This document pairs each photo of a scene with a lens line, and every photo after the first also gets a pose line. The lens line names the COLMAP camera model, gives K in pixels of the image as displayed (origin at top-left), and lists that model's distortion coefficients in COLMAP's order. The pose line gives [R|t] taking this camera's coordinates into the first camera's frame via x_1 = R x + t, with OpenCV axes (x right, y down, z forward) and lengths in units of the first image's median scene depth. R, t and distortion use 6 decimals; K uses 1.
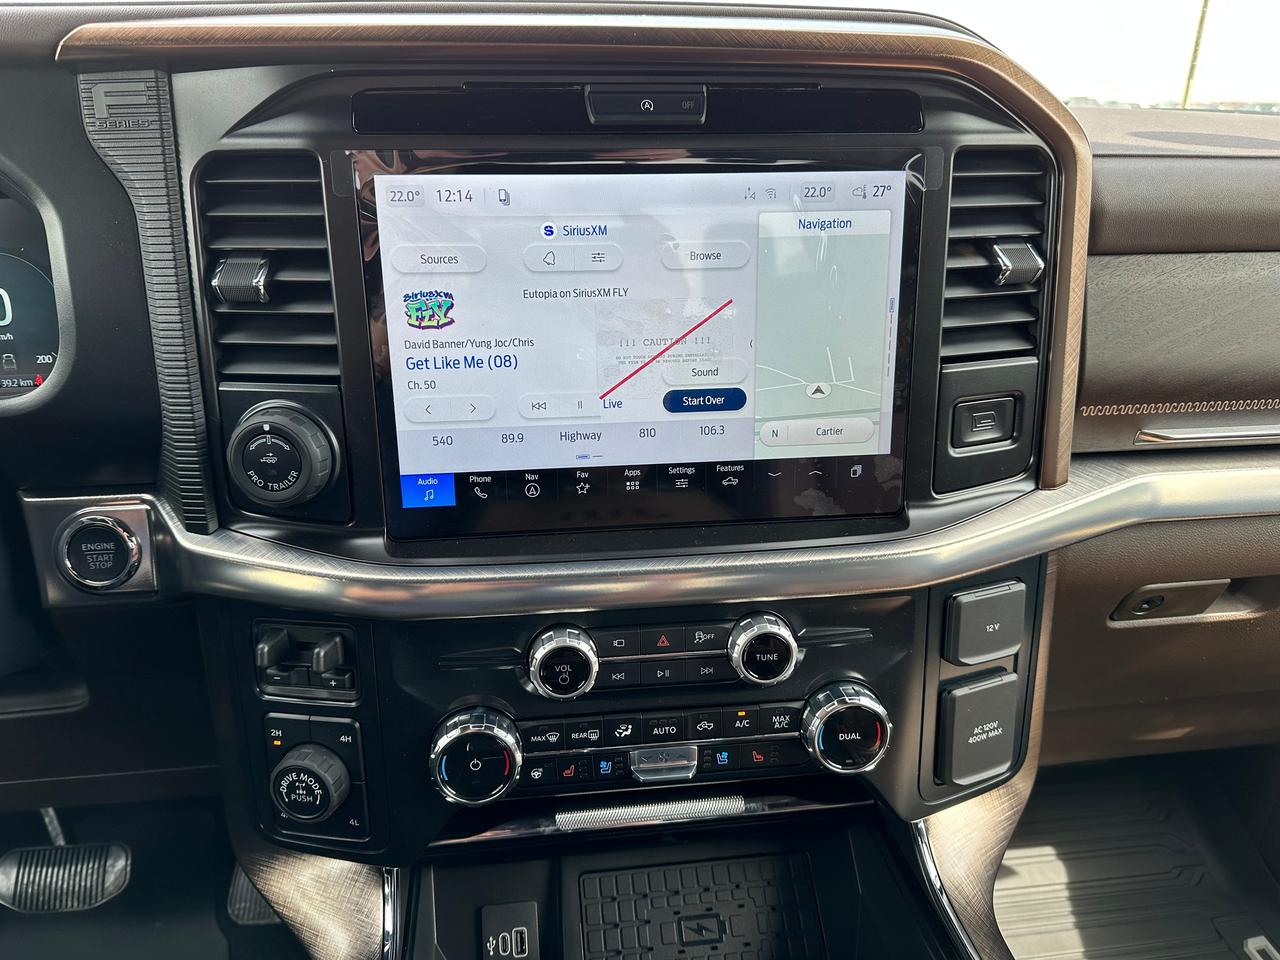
lens RADIAL K [[905.6, 0, 636.3], [0, 905.6, 471.6], [0, 0, 1]] dist [0.038697, -0.059063]
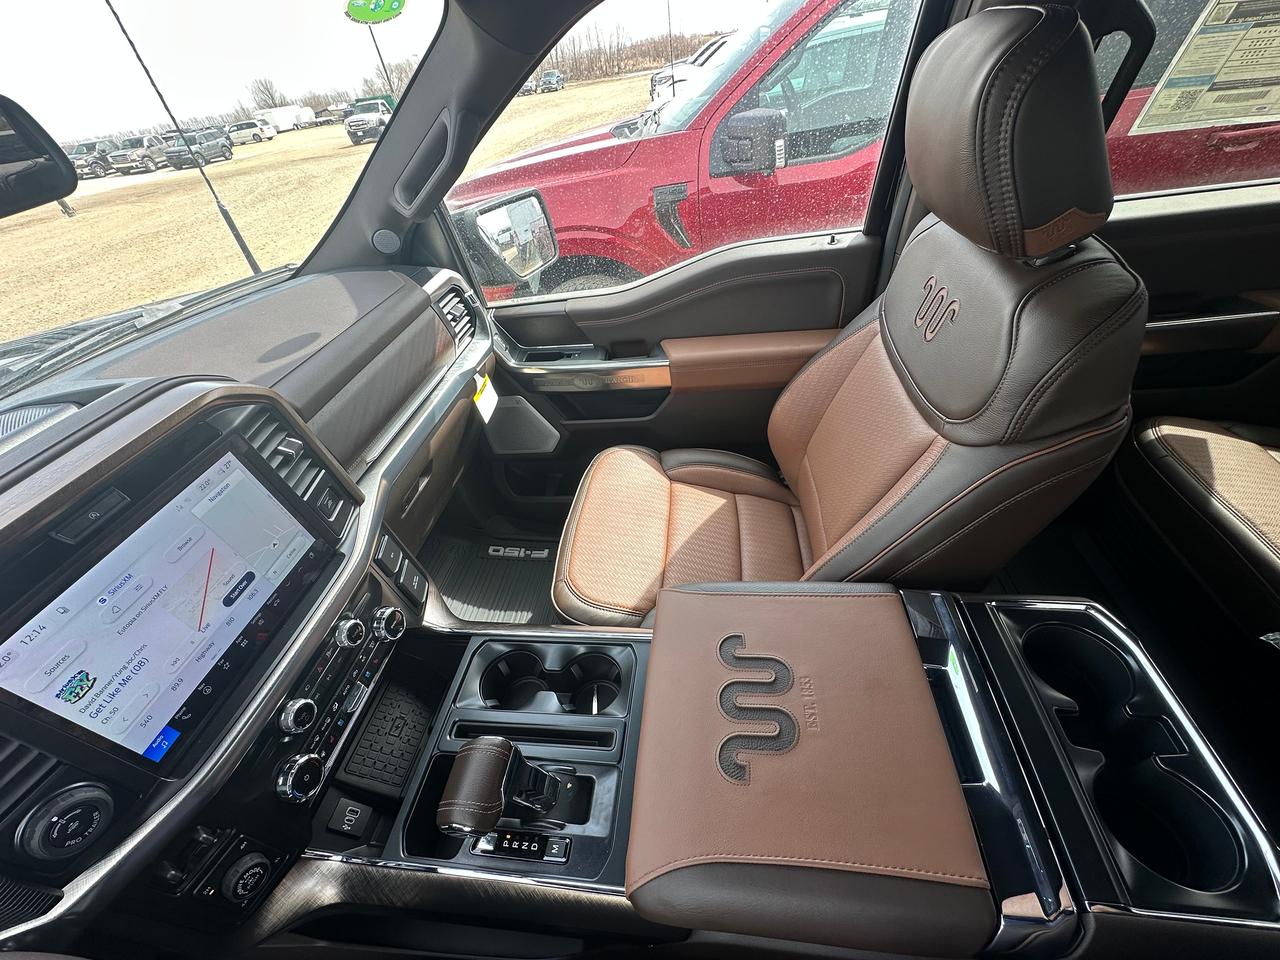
lens RADIAL K [[503.4, 0, 634.8], [0, 503.4, 480.2], [0, 0, 1]] dist [-0.000988, 0.000324]
pose [[0.258729, -0.652014, 0.712697, -0.359520], [0.476290, 0.728004, 0.493111, -0.408629], [-0.840361, 0.211869, 0.498903, -0.407688]]
